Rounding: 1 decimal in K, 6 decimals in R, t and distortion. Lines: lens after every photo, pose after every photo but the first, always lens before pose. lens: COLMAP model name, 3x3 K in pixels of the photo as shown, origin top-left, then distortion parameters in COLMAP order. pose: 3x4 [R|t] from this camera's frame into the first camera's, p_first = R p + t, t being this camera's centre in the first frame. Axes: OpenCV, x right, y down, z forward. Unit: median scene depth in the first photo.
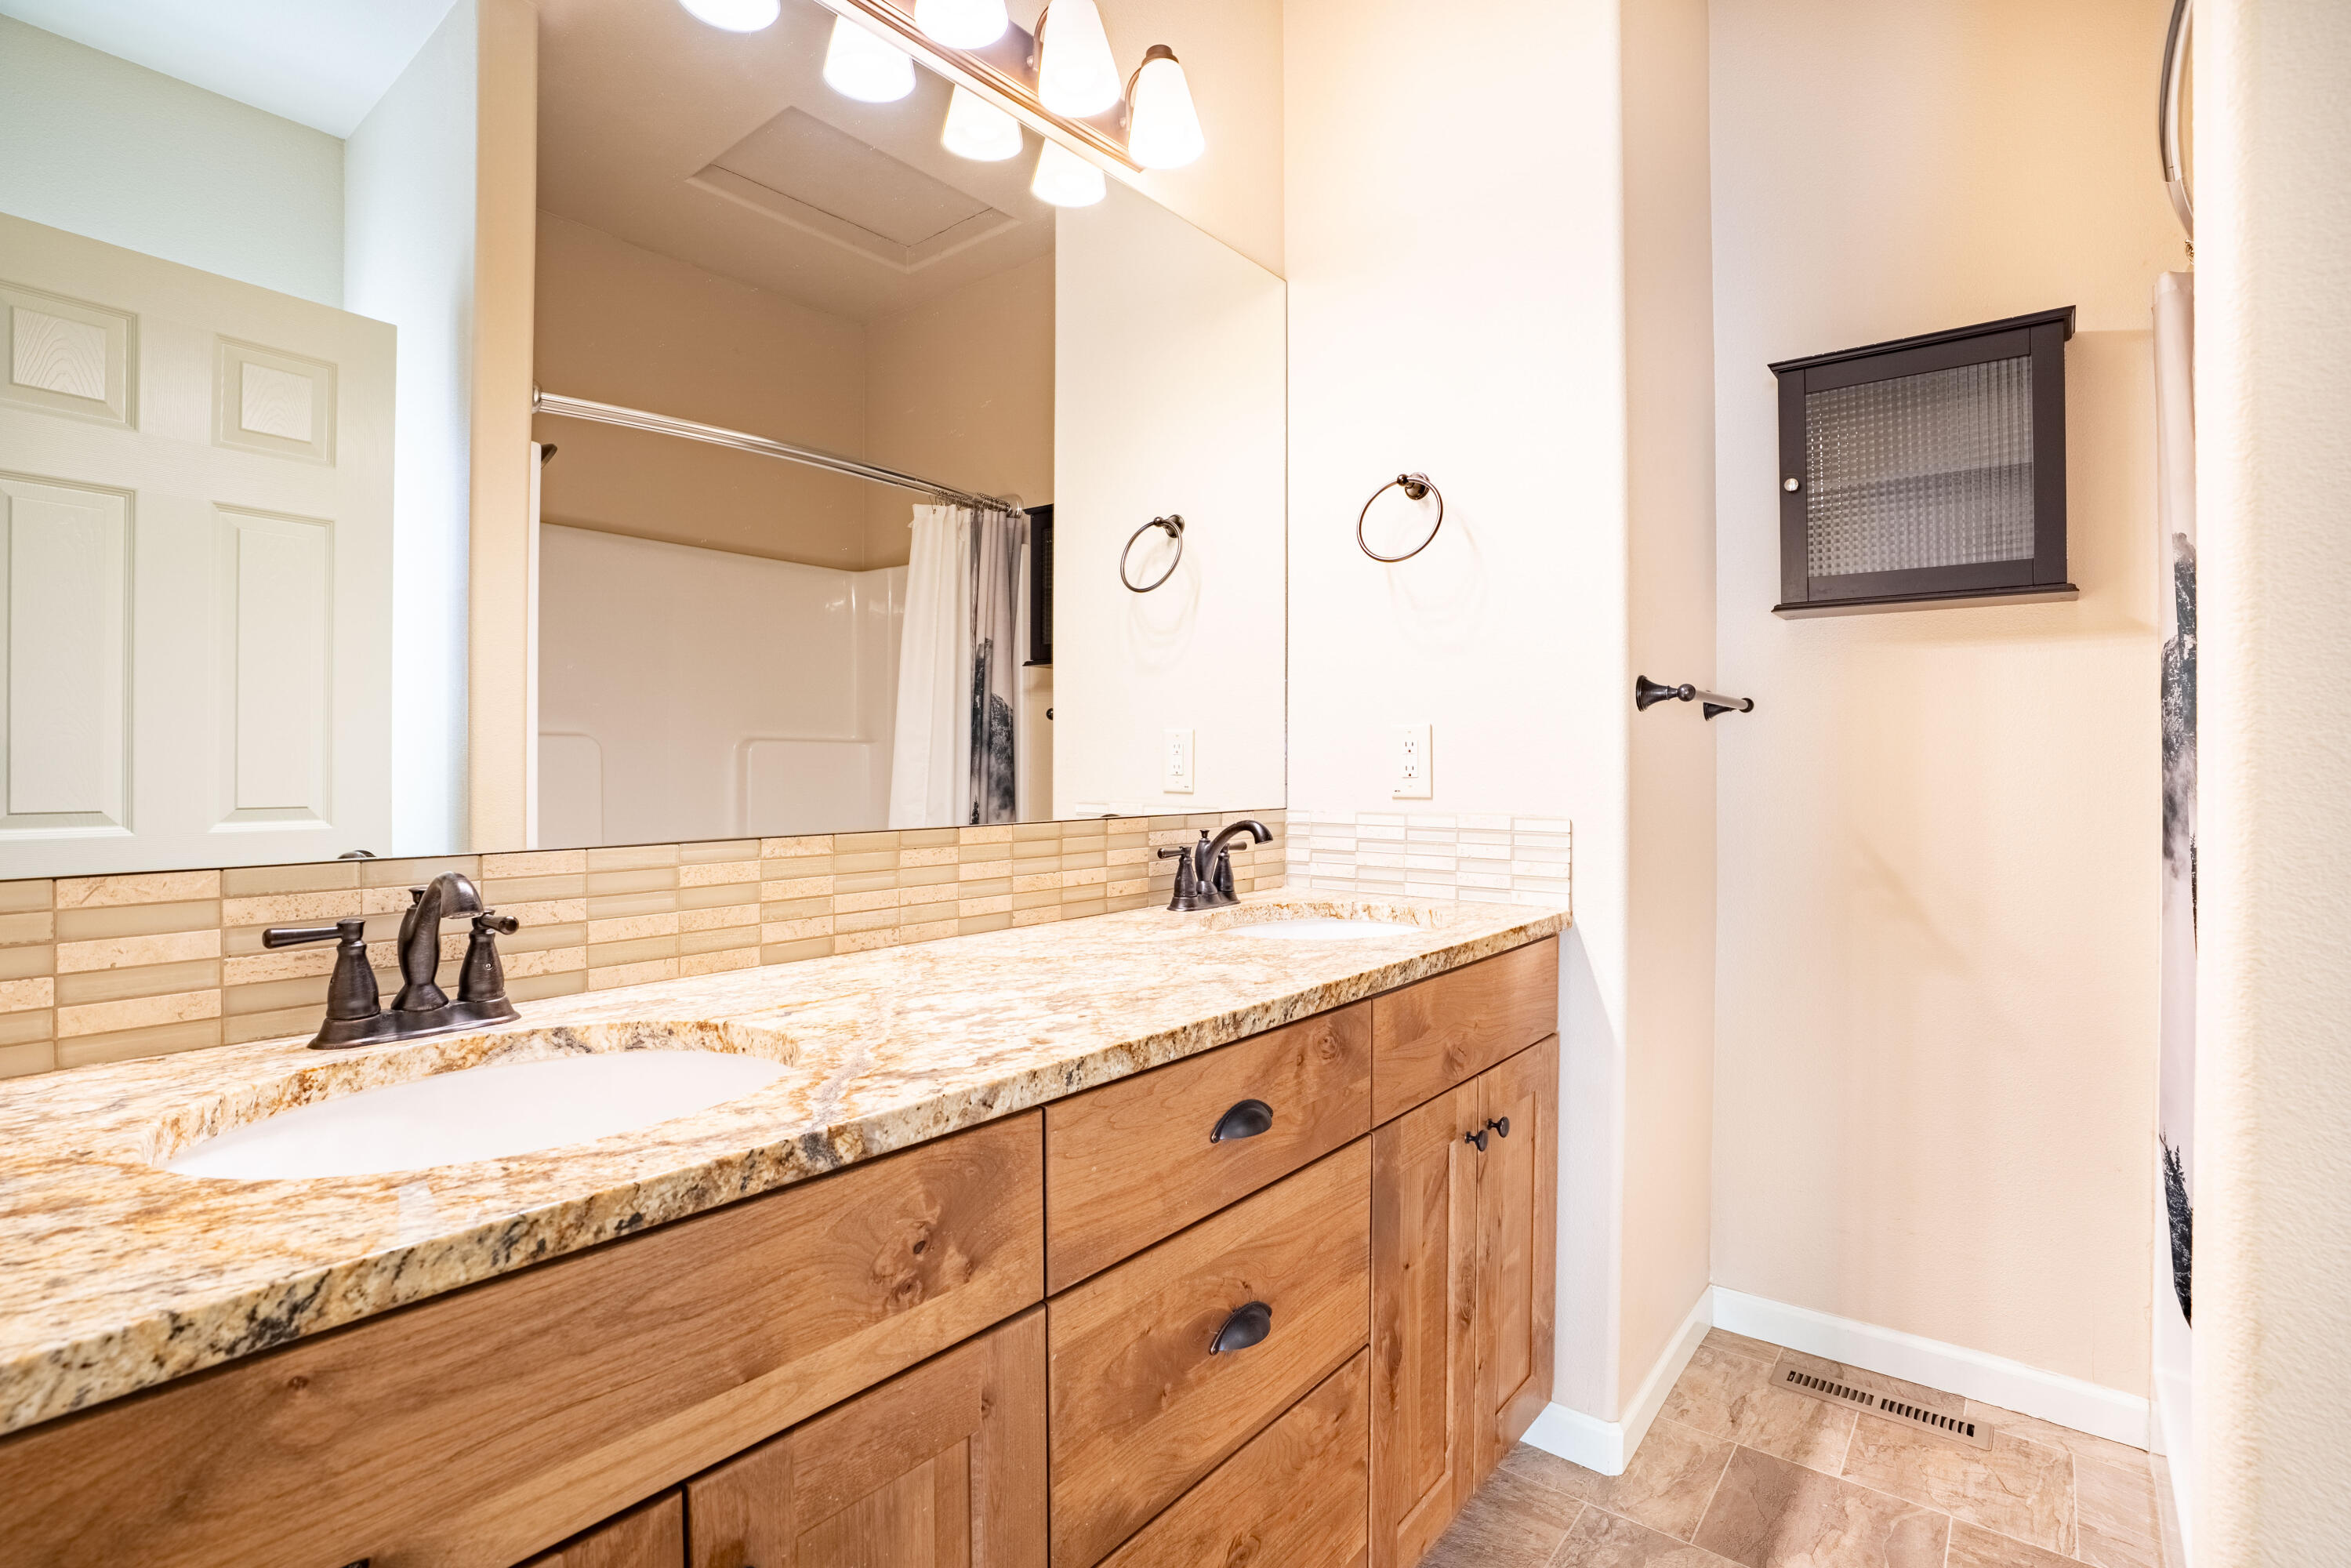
lens RADIAL K [[1086.0, 0, 1180.7], [0, 1086.0, 793.3], [0, 0, 1]] dist [-0.063296, 0.012270]
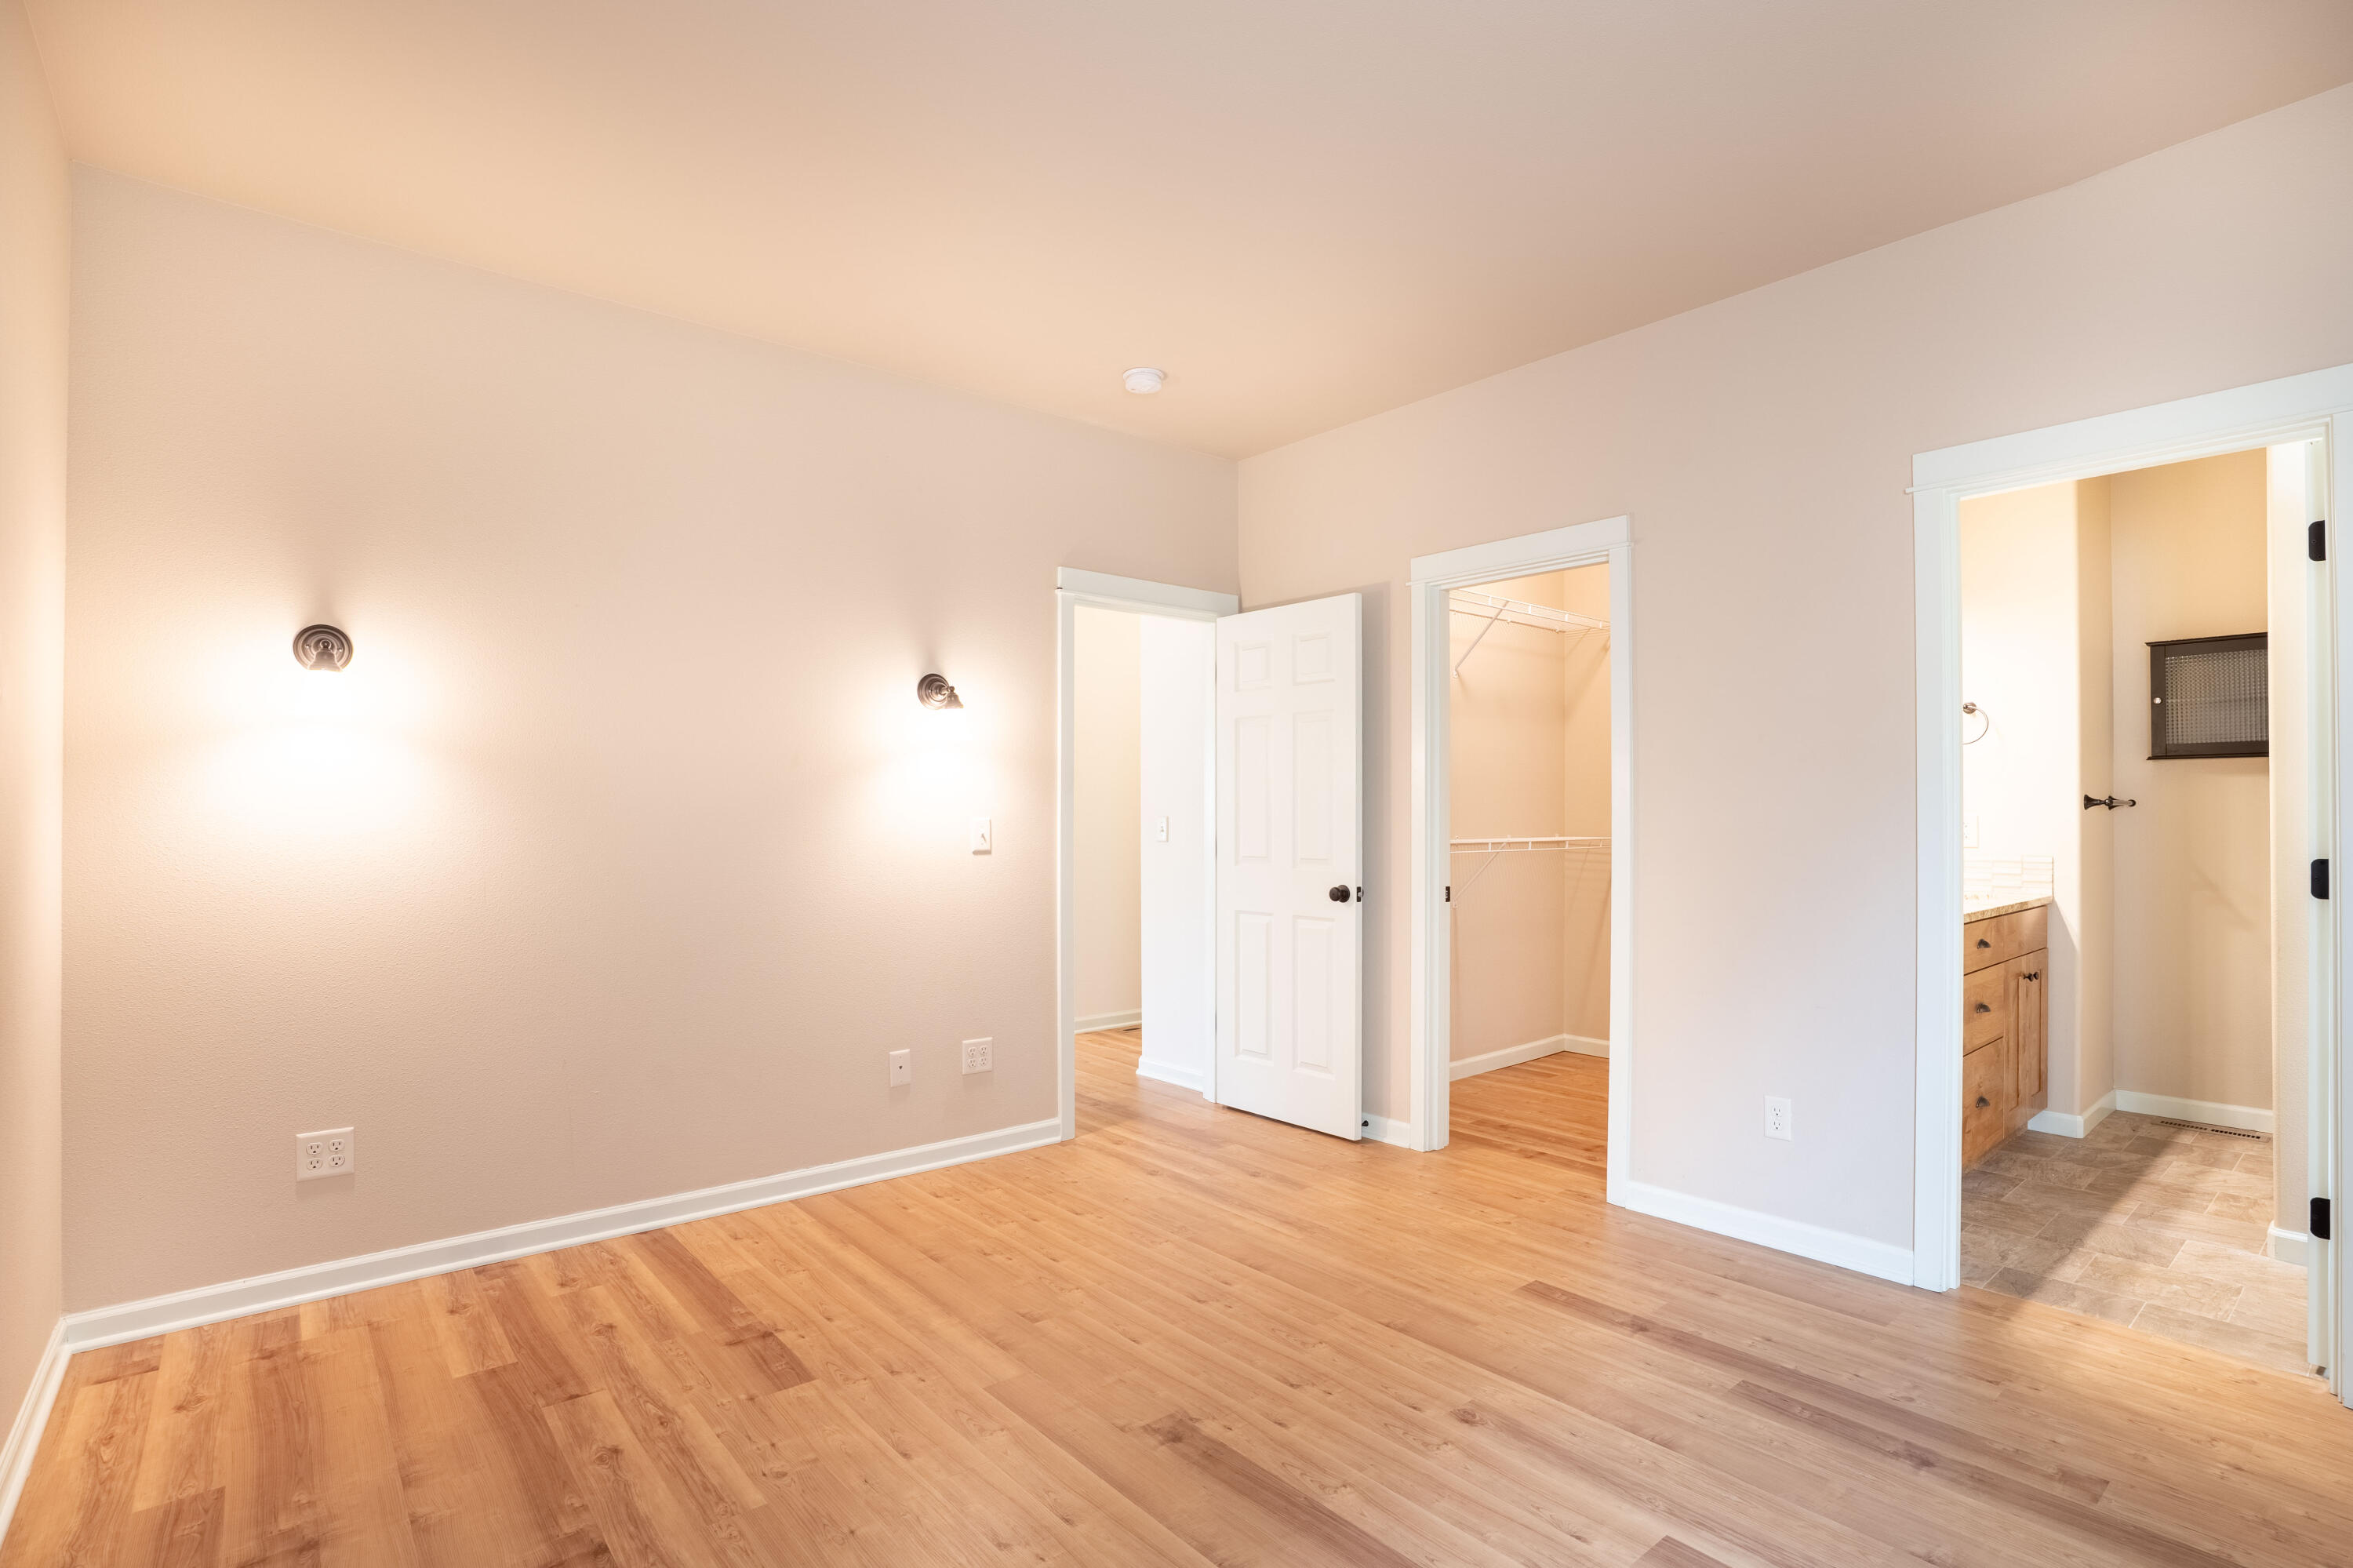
lens RADIAL K [[1086.9, 0, 1181.7], [0, 1086.9, 793.3], [0, 0, 1]] dist [-0.063296, 0.012270]
pose [[0.979815, 0.018382, -0.199059, -0.923058], [-0.025493, 0.999123, -0.033218, 0.010030], [0.198274, 0.037622, 0.979424, -1.413329]]
